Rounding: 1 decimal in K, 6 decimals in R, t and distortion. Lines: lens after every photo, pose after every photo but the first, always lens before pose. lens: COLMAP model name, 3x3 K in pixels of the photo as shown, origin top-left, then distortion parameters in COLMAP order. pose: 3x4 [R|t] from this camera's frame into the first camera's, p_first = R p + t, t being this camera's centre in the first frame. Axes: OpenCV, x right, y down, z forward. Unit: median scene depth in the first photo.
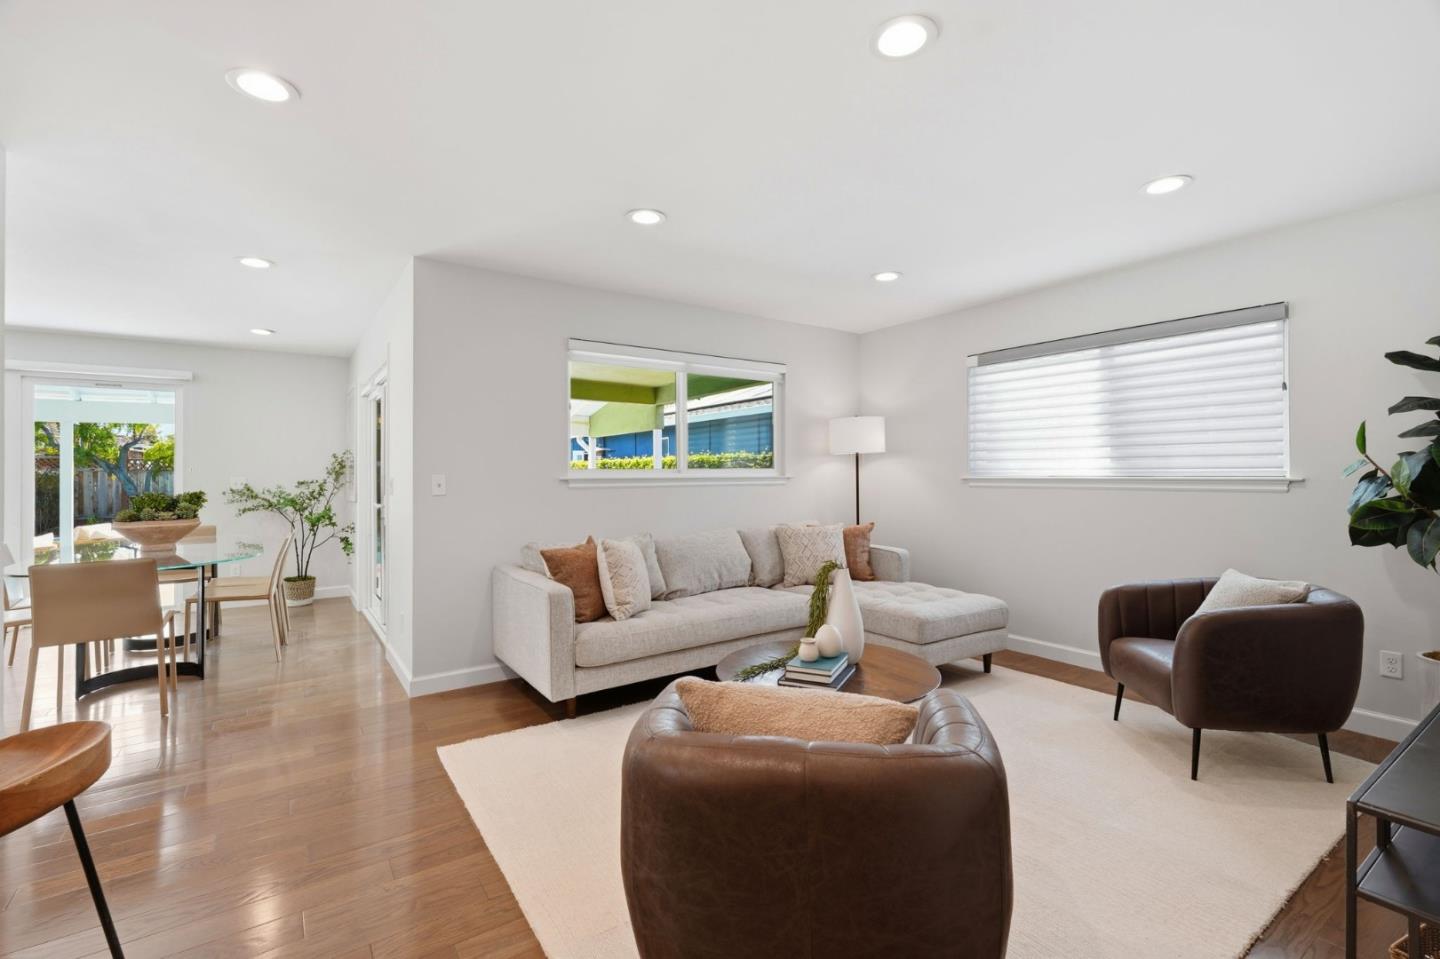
lens RADIAL K [[640.8, 0, 718.0], [0, 640.8, 469.8], [0, 0, 1]] dist [-0.000664, -0.000824]
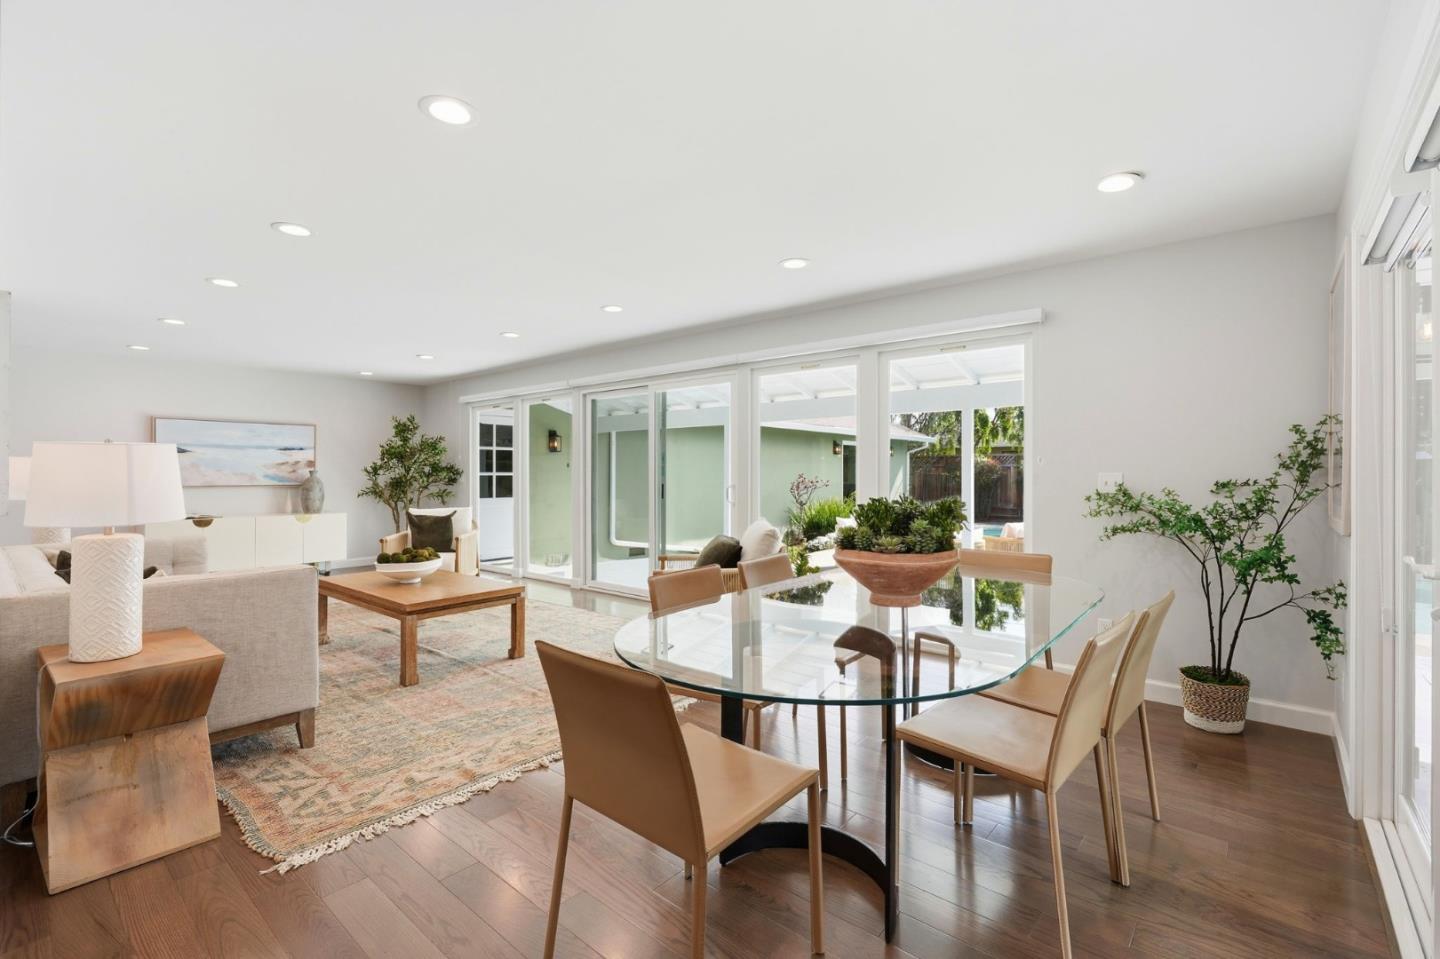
lens RADIAL K [[640.8, 0, 718.0], [0, 640.8, 469.8], [0, 0, 1]] dist [-0.000664, -0.000824]
pose [[0.255616, 0.005213, -0.966764, -0.266658], [-0.000657, 0.999986, 0.005218, 0.006079], [0.966778, -0.000699, 0.255616, 0.493398]]
